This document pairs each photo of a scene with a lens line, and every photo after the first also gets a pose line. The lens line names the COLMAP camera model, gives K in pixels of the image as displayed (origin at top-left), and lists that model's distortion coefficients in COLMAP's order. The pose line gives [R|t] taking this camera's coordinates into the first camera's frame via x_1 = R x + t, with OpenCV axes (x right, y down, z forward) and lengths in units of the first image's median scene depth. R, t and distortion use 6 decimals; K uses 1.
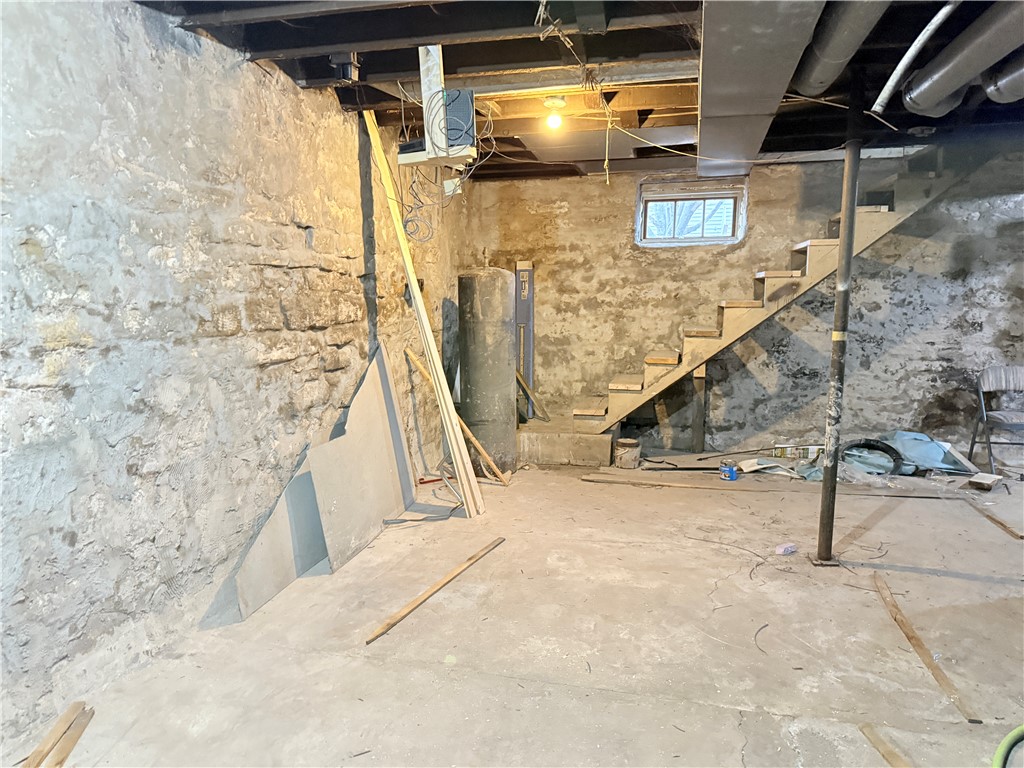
lens RADIAL K [[723.2, 0, 513.7], [0, 723.2, 393.2], [0, 0, 1]] dist [0.001762, -0.000410]
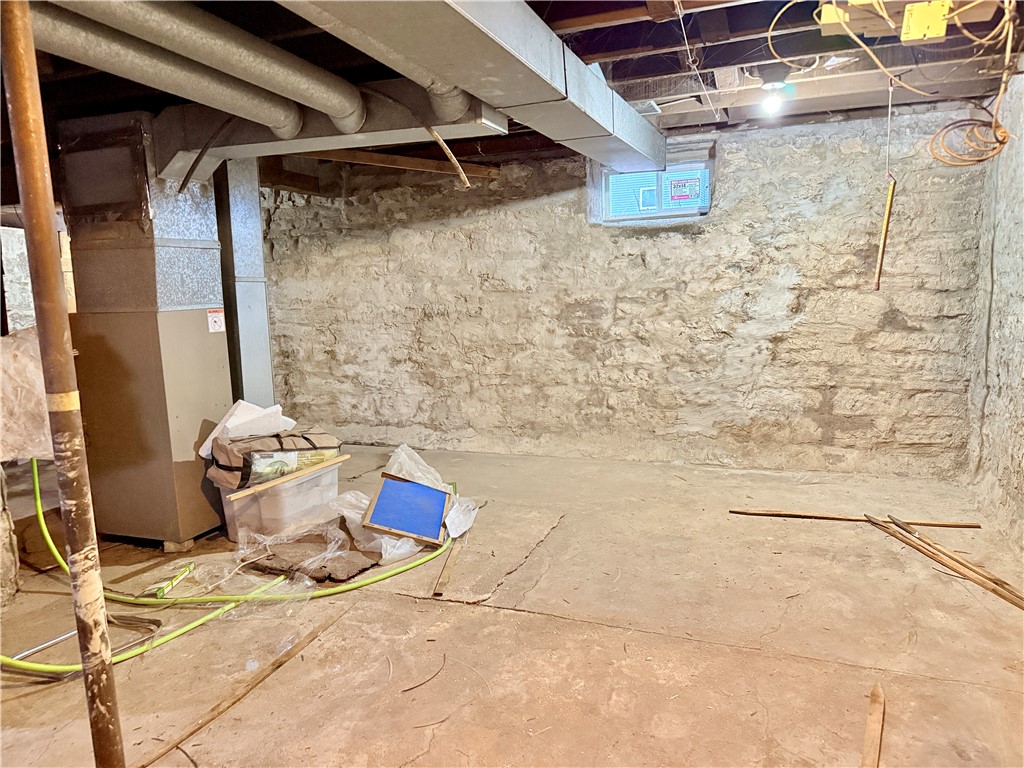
lens RADIAL K [[703.8, 0, 512.0], [0, 703.8, 384.0], [0, 0, 1]] dist [0.023118, -0.001919]
pose [[-0.990858, 0.014003, 0.134178, 0.125769], [0.050360, 0.961097, 0.271583, -0.278557], [-0.125155, 0.275858, -0.953016, 1.920955]]
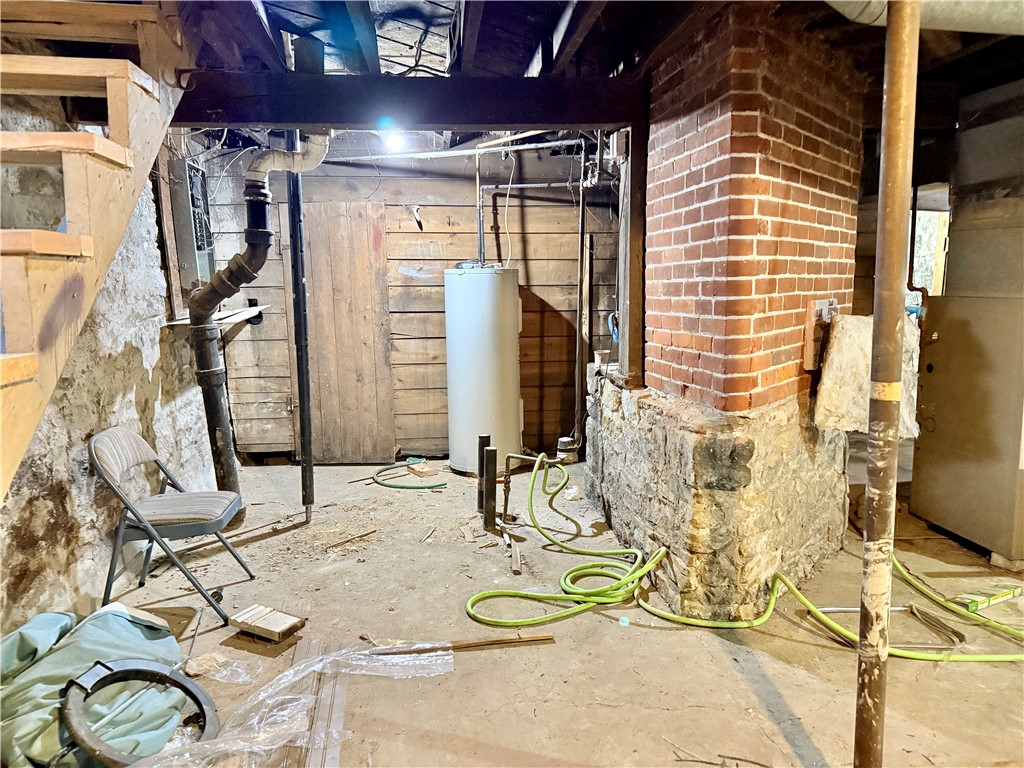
lens RADIAL K [[720.5, 0, 508.0], [0, 720.5, 388.1], [0, 0, 1]] dist [0.056200, -0.060968]
pose [[-0.344982, -0.132025, 0.929278, 0.122706], [0.133296, 0.973132, 0.187740, -0.280053], [-0.929096, 0.188636, -0.318114, 1.875729]]
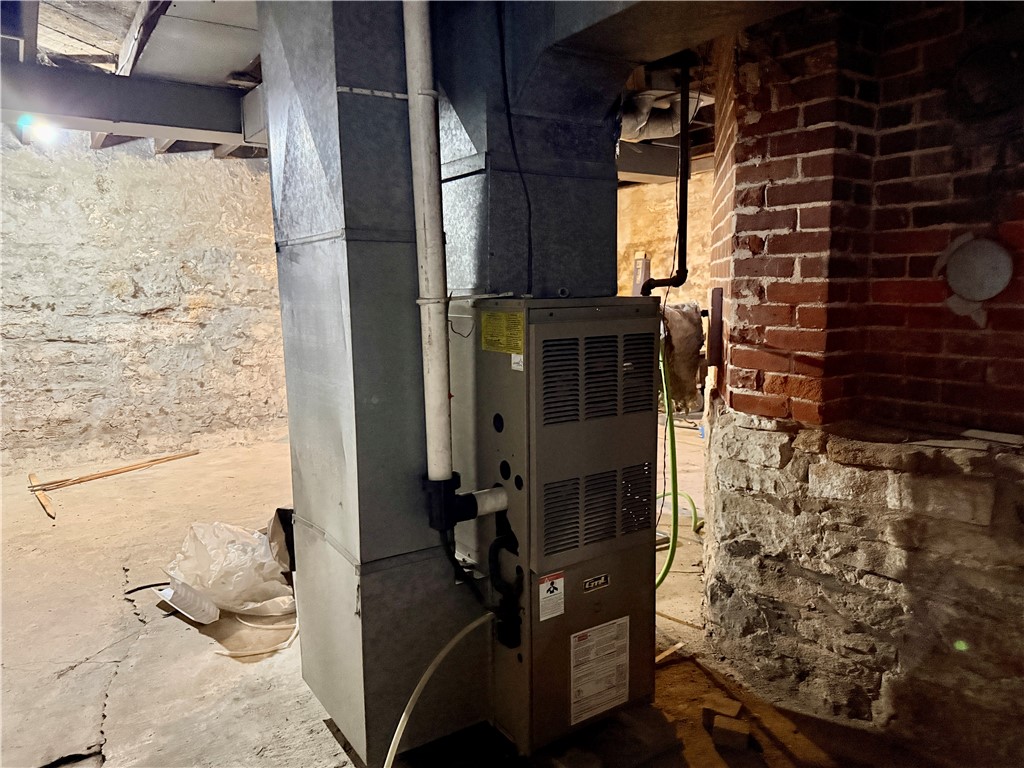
lens RADIAL K [[720.5, 0, 508.0], [0, 720.5, 388.1], [0, 0, 1]] dist [0.056200, -0.060968]
pose [[0.735869, 0.084692, -0.671807, 1.697353], [-0.072709, 0.996294, 0.045956, 0.018969], [0.673209, 0.015029, 0.739299, -0.130187]]
